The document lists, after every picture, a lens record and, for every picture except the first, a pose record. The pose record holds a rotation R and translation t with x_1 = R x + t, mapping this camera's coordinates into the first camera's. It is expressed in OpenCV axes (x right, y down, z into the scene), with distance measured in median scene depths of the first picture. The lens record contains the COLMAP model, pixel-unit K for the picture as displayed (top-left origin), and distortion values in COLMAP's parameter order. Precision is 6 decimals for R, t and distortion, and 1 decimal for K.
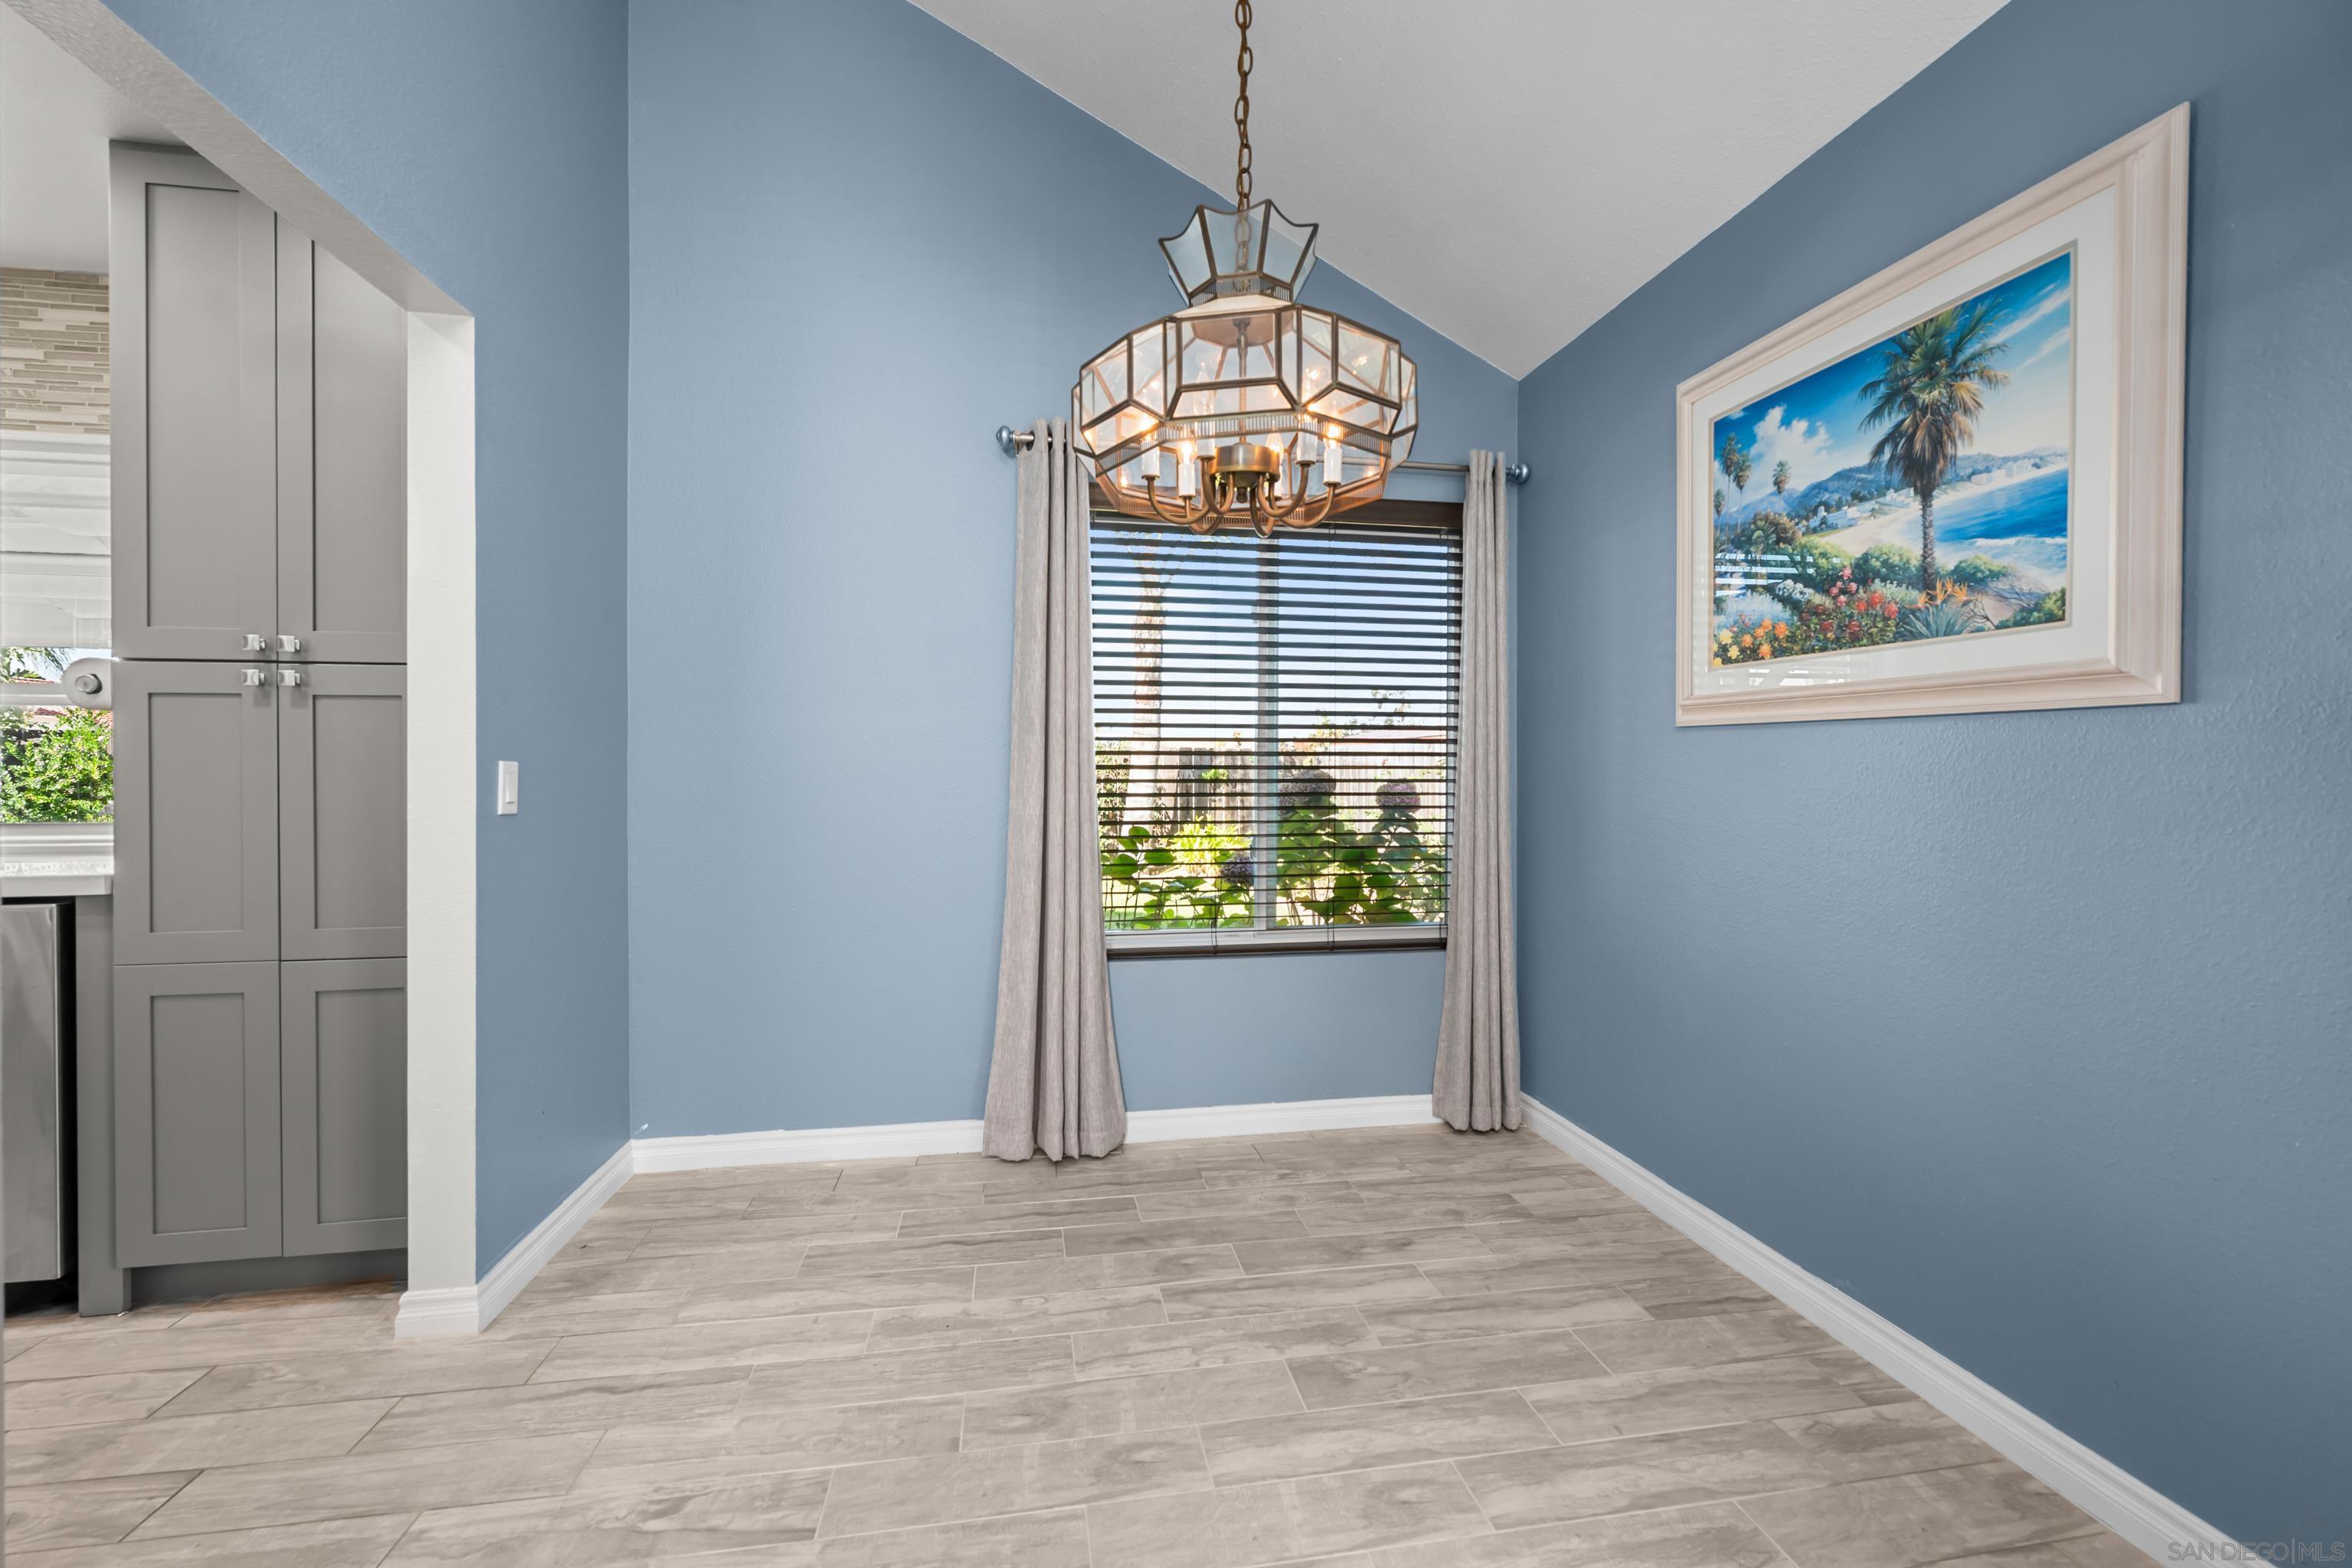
lens RADIAL K [[894.4, 0, 1174.2], [0, 894.4, 778.6], [0, 0, 1]] dist [-0.000548, -0.000238]
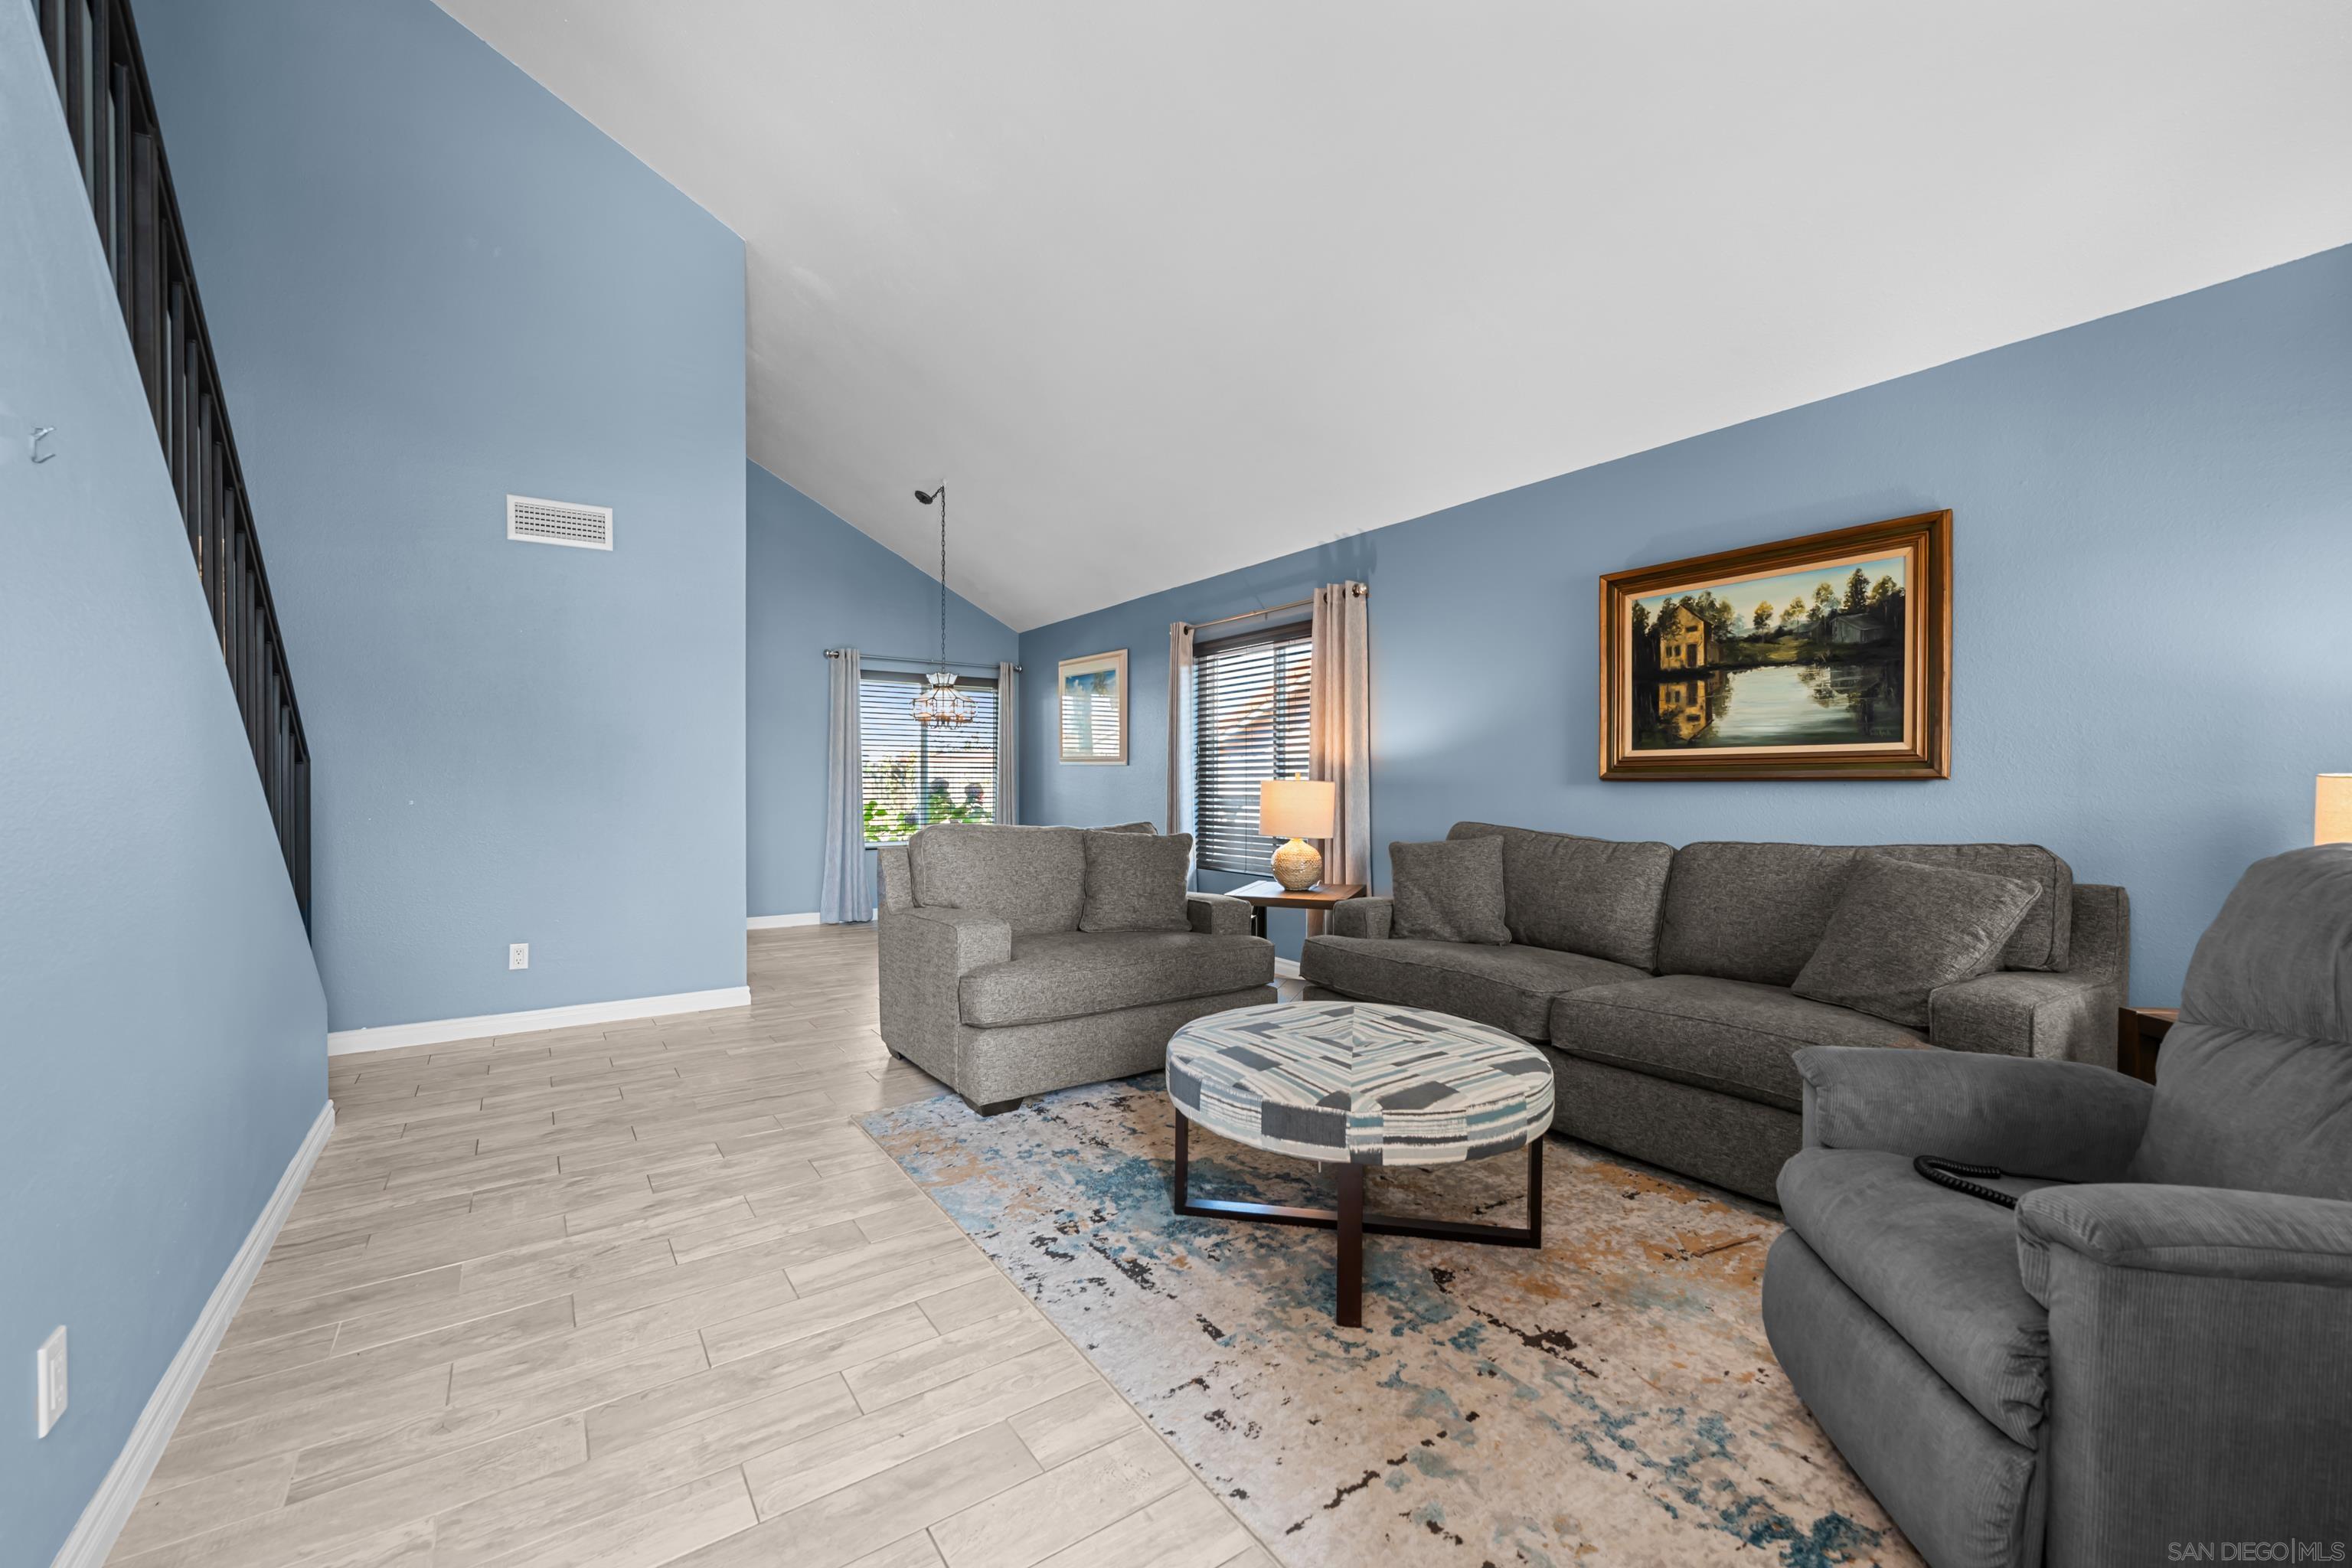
lens RADIAL K [[951.5, 0, 1168.3], [0, 951.5, 777.5], [0, 0, 1]] dist [-0.003807, 0.001275]
pose [[0.898607, -0.002084, 0.438750, -0.736070], [0.007410, 0.999918, -0.010427, 0.035030], [-0.438692, 0.012621, 0.898549, -2.784921]]
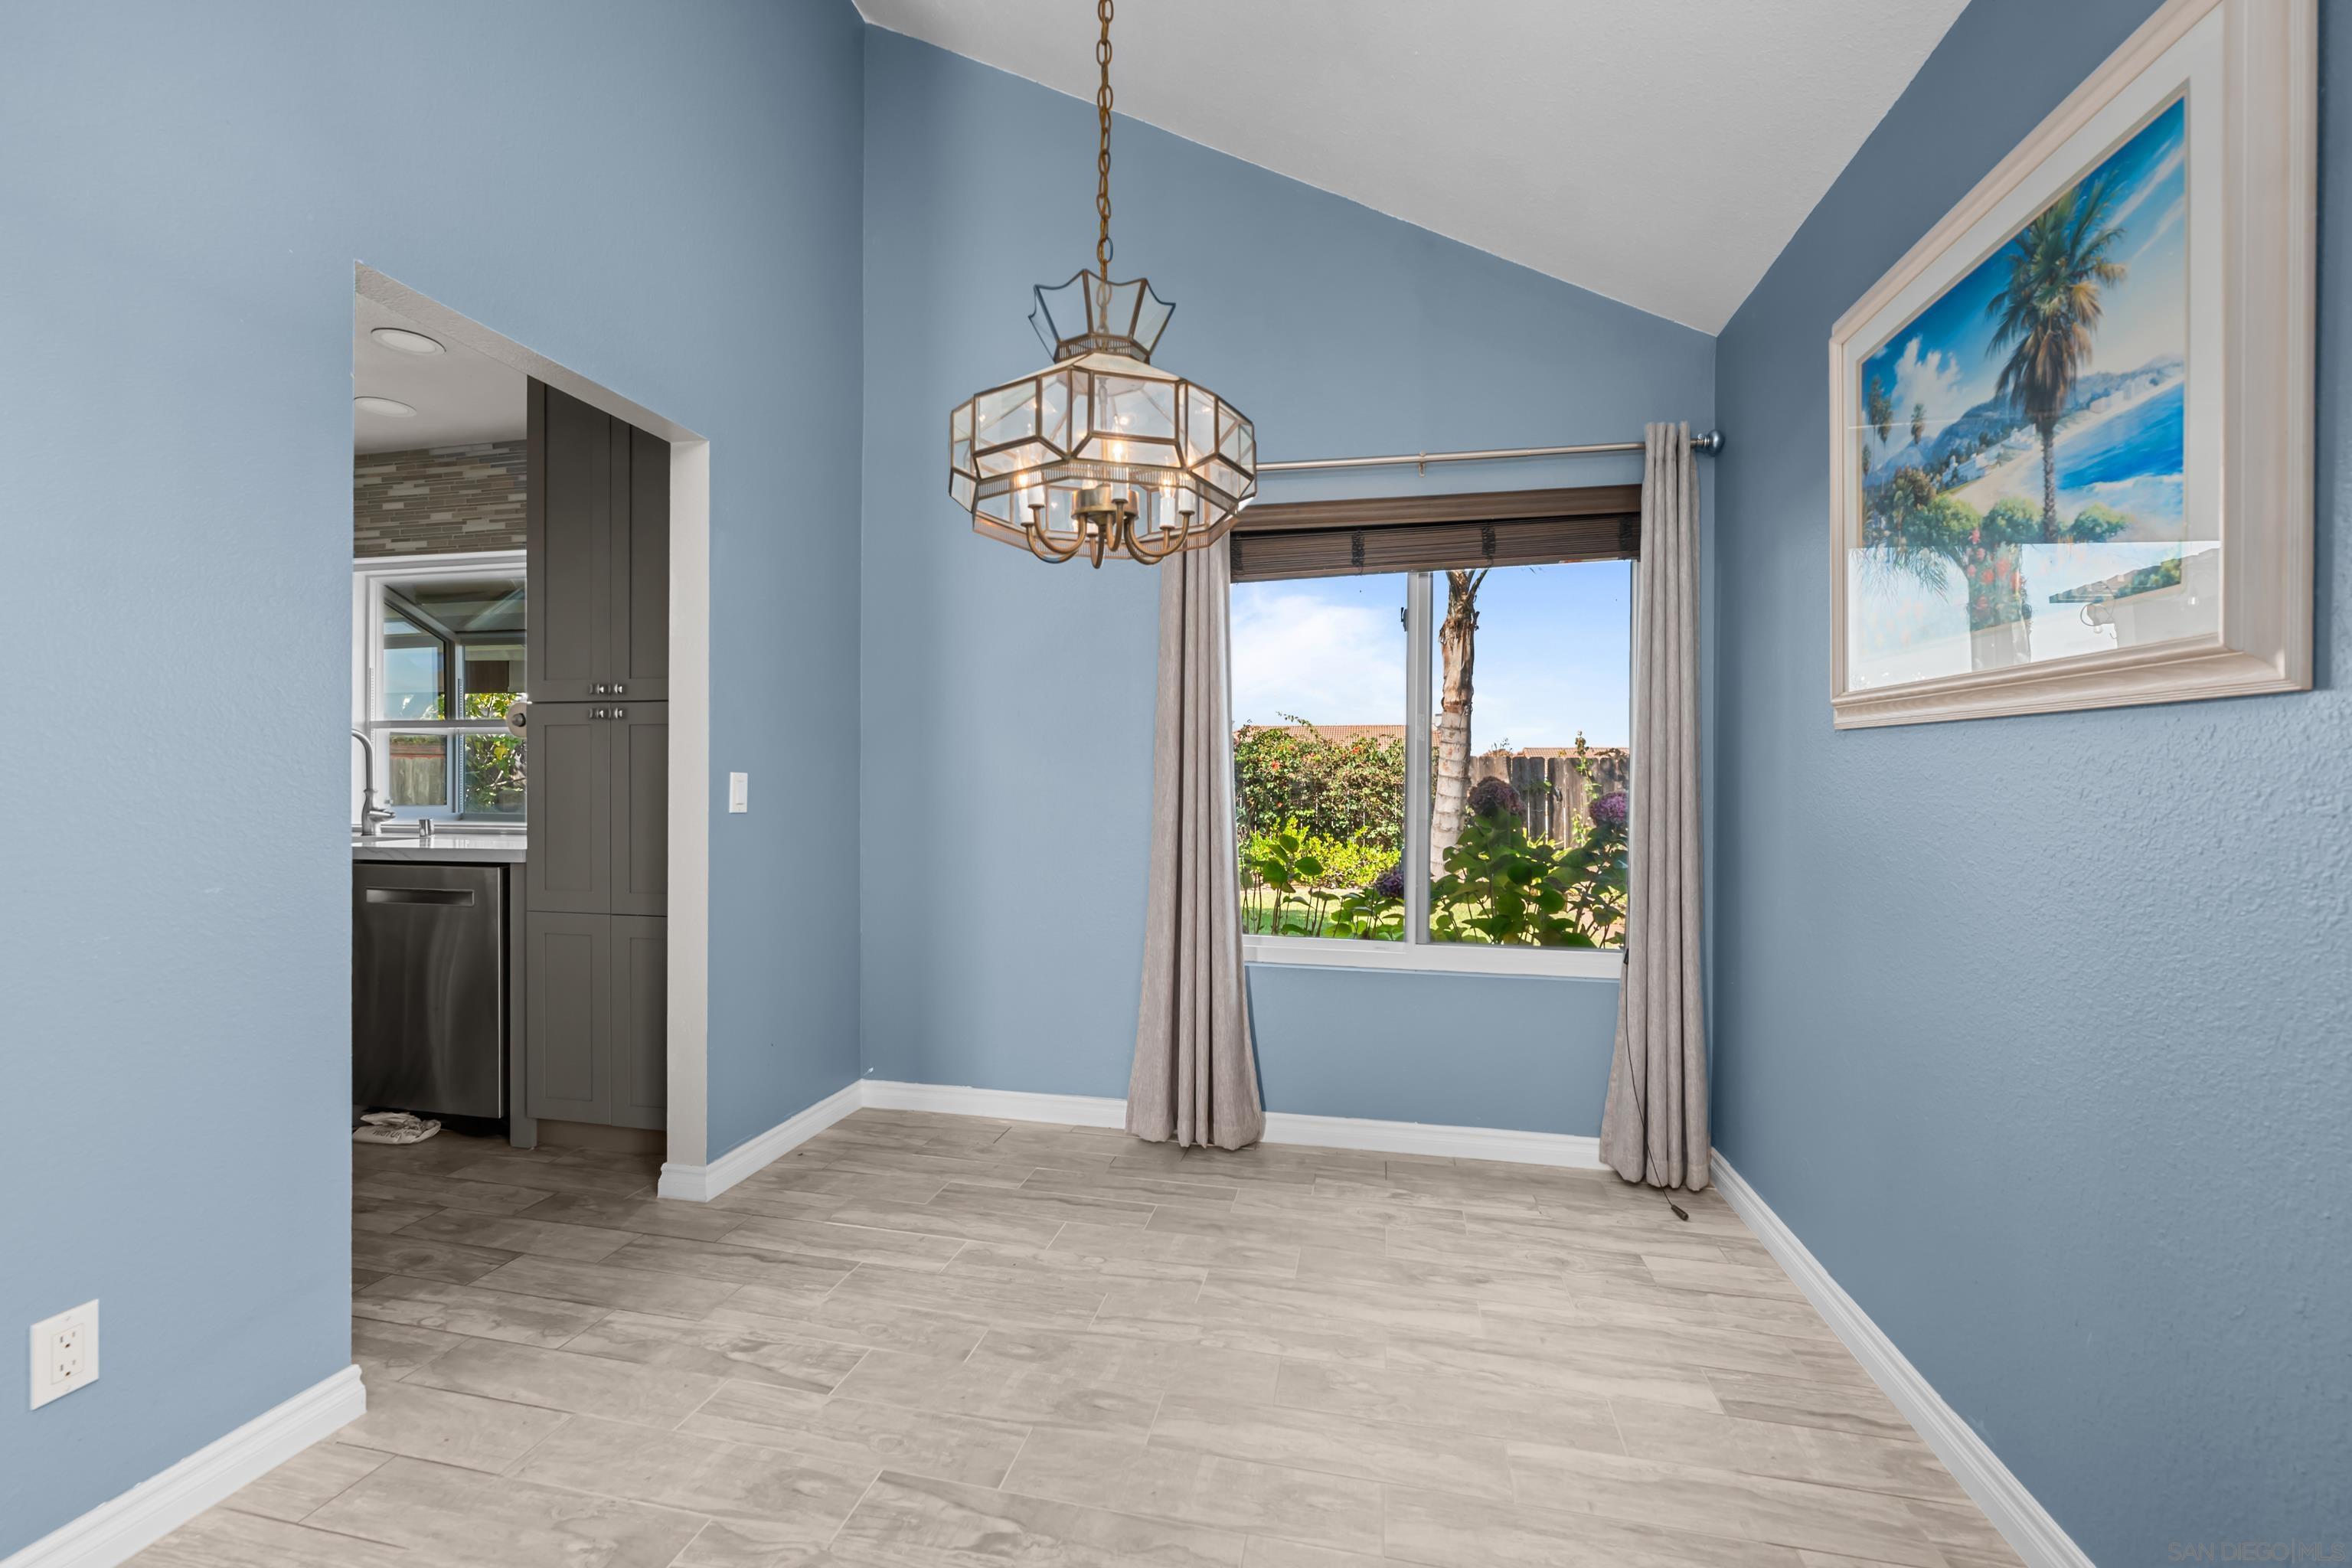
lens RADIAL K [[894.4, 0, 1189.4], [0, 894.4, 785.8], [0, 0, 1]] dist [-0.000548, -0.000238]
pose [[0.936519, 0.004661, -0.350587, 0.344201], [-0.005961, 0.999979, -0.002631, 0.000152], [0.350567, 0.004554, 0.936526, 0.001863]]
